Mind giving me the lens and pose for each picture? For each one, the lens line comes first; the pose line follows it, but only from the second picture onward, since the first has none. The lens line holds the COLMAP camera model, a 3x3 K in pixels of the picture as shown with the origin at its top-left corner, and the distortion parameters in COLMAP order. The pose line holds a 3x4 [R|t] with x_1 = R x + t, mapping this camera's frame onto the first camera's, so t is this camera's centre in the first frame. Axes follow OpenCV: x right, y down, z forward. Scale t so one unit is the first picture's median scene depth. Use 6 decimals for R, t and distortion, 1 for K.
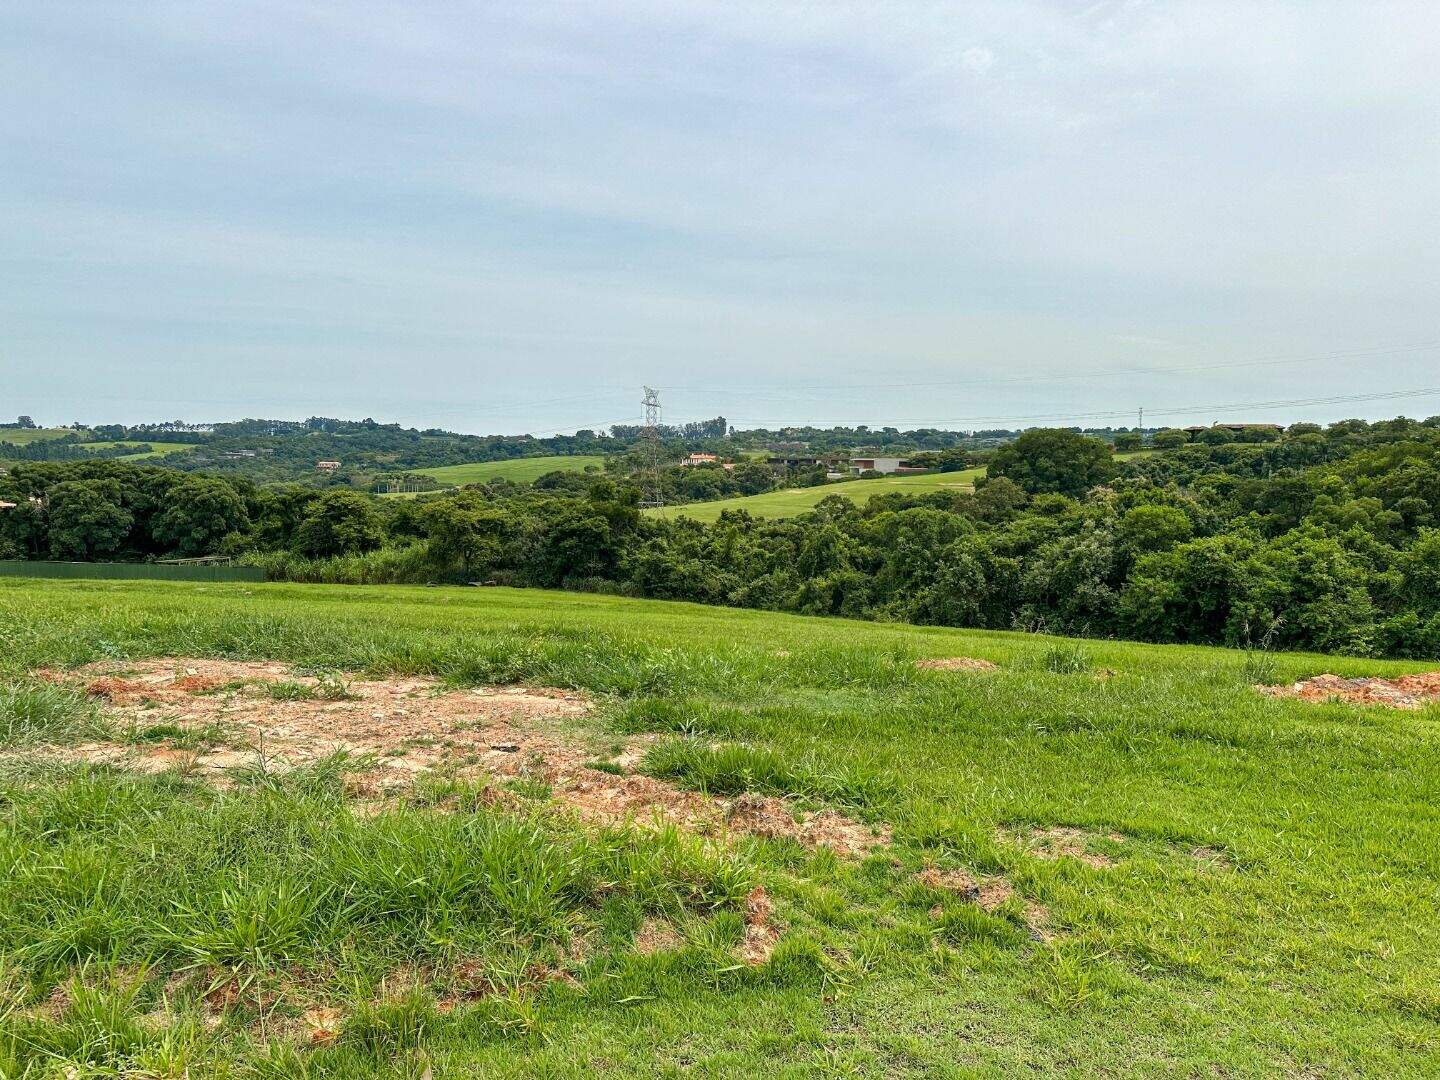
lens RADIAL K [[1015.9, 0, 675.8], [0, 1015.9, 523.9], [0, 0, 1]] dist [0.087633, -0.131171]
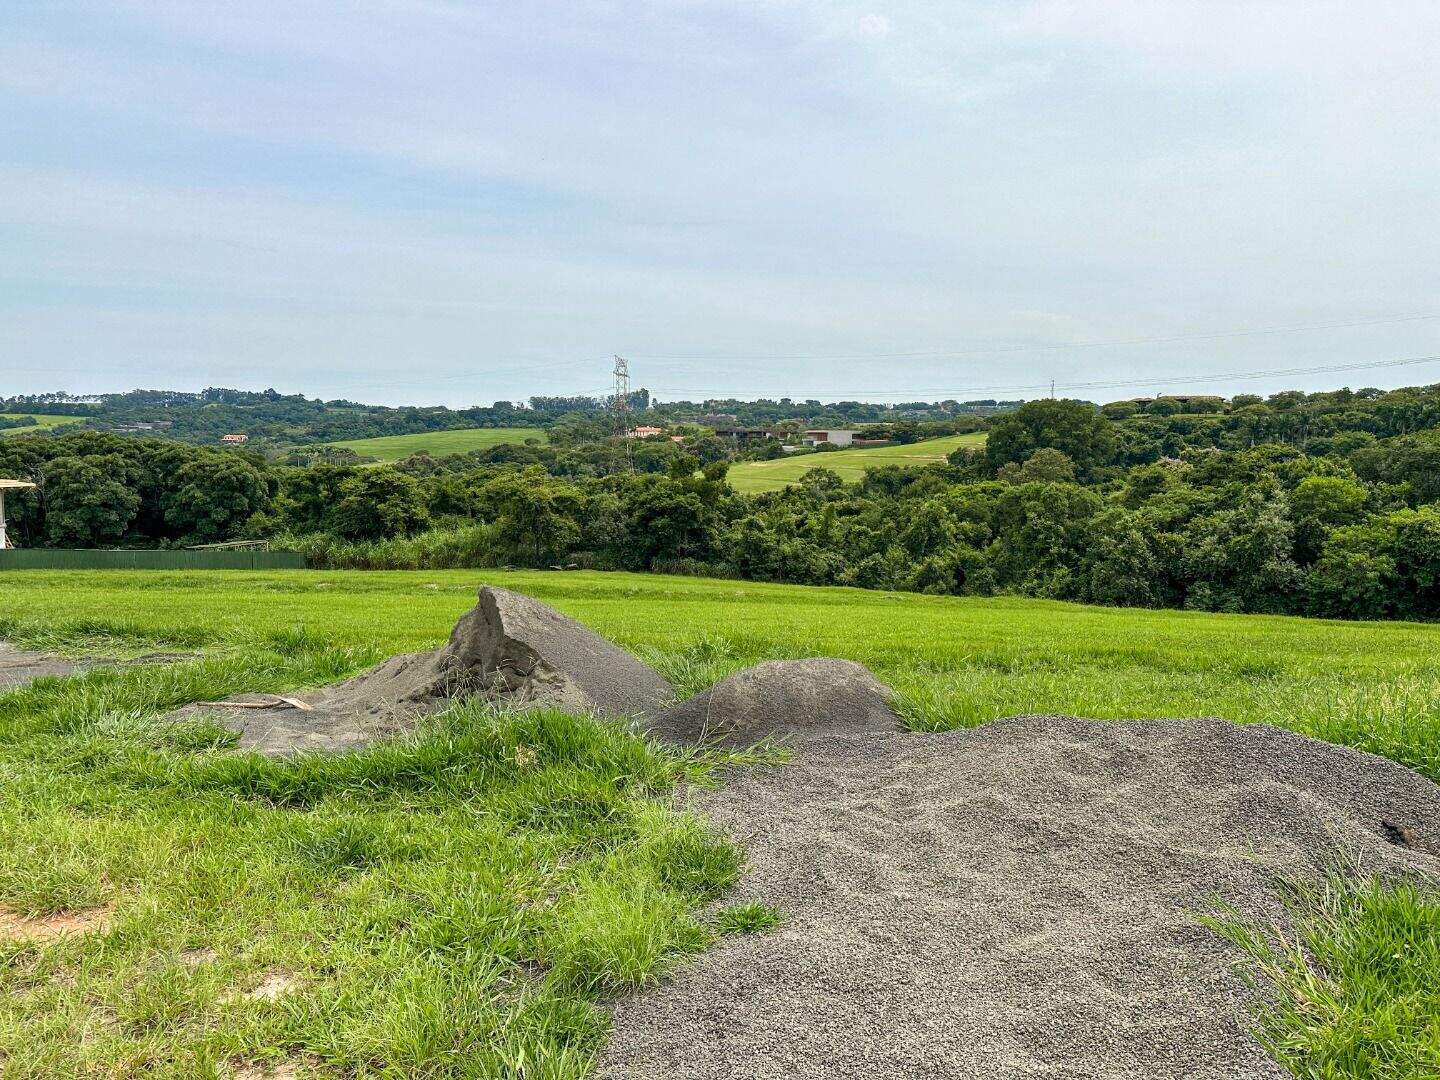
lens RADIAL K [[1019.9, 0, 691.7], [0, 1019.9, 536.2], [0, 0, 1]] dist [0.097262, -0.166451]
pose [[0.995113, -0.012352, 0.097965, -0.141044], [0.008611, 0.999221, 0.038519, -0.003237], [-0.098365, -0.037487, 0.994444, 0.064597]]
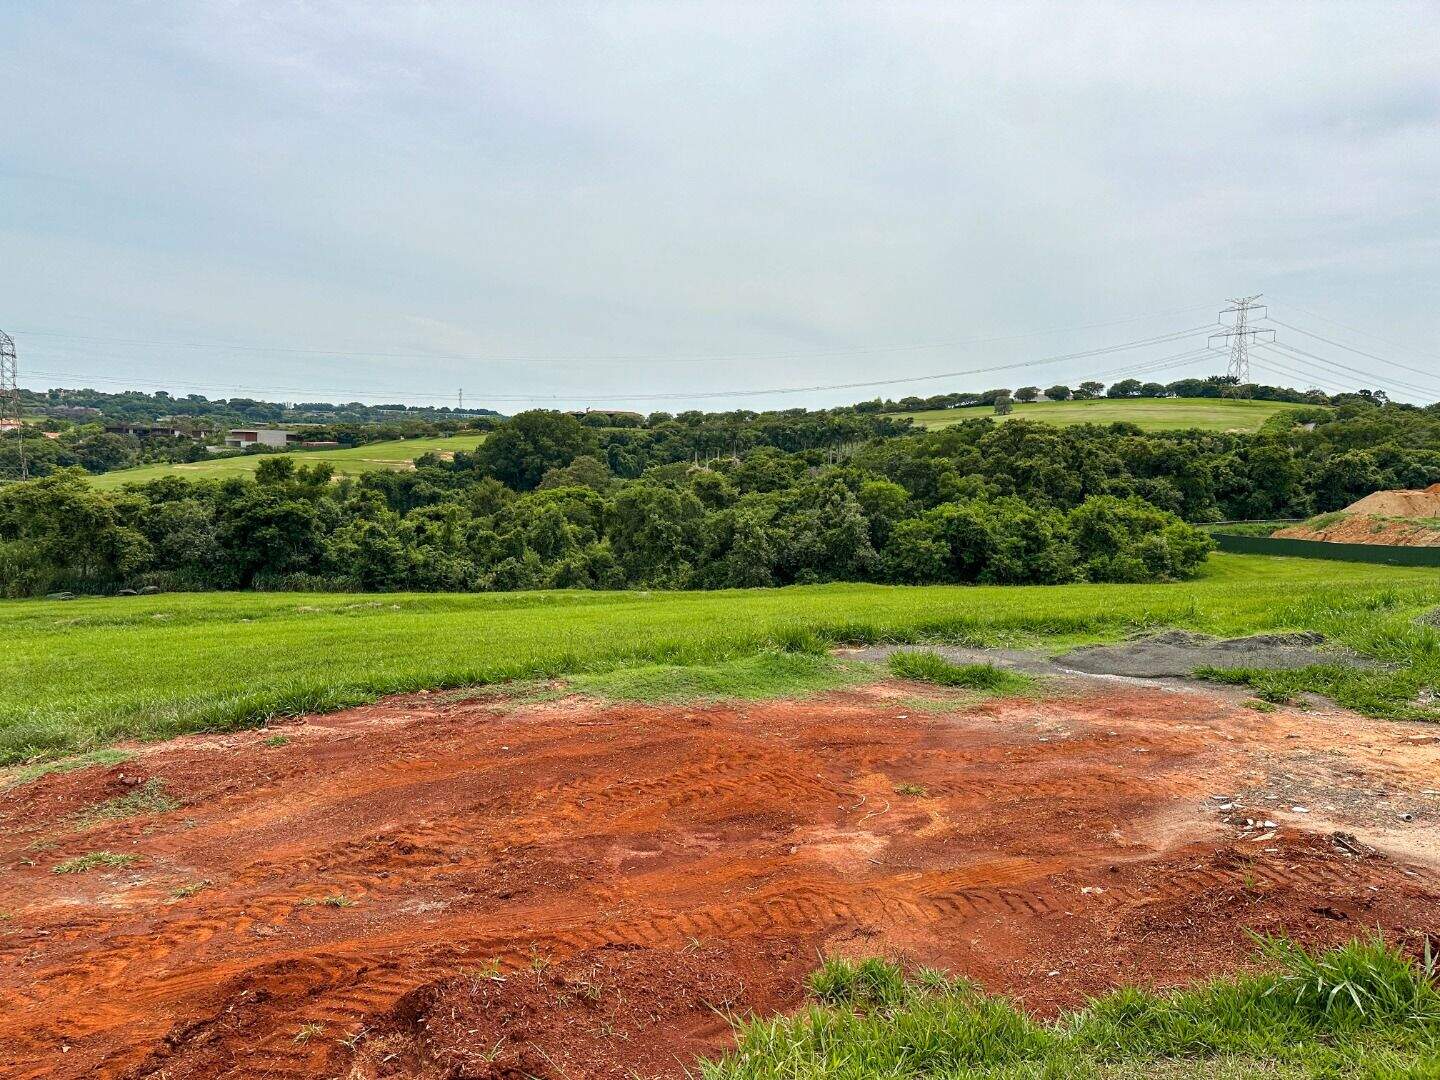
lens RADIAL K [[1032.0, 0, 688.9], [0, 1032.0, 548.0], [0, 0, 1]] dist [0.124640, -0.189742]
pose [[0.776905, -0.047795, 0.627801, -0.323793], [0.019482, 0.998462, 0.051905, -0.004967], [-0.629316, -0.028094, 0.776641, 0.123630]]
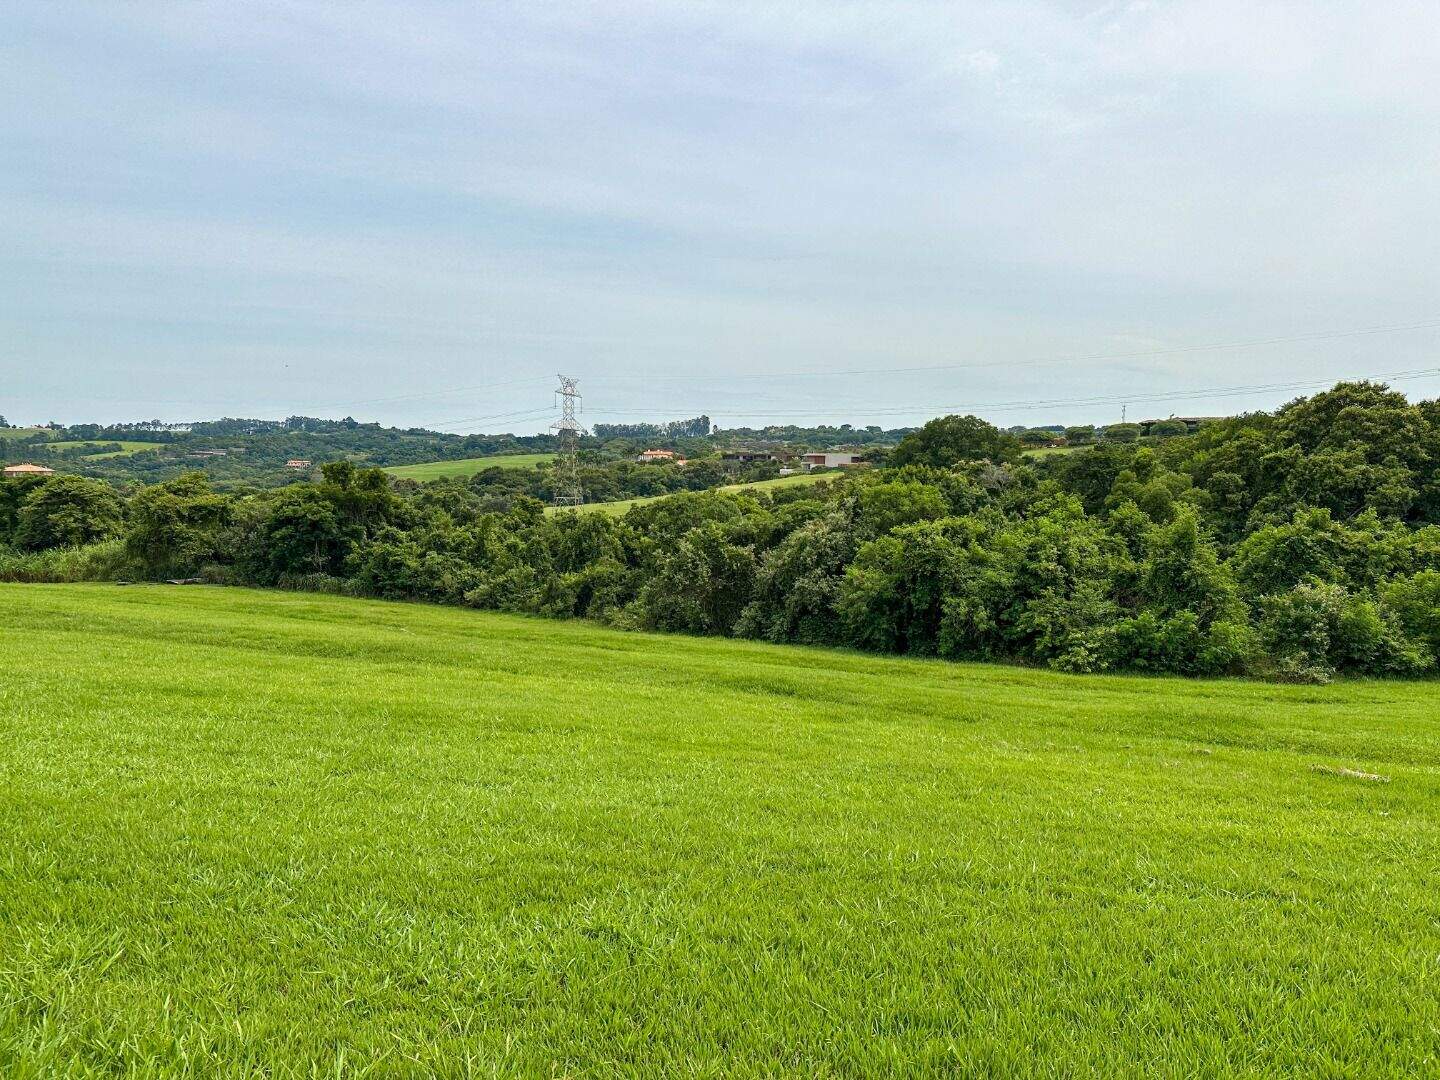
lens RADIAL K [[1019.9, 0, 691.7], [0, 1019.9, 536.2], [0, 0, 1]] dist [0.097262, -0.166451]
pose [[0.999977, -0.001697, 0.006583, 0.191414], [0.001629, 0.999945, 0.010401, 0.010969], [-0.006600, -0.010390, 0.999924, 0.121219]]
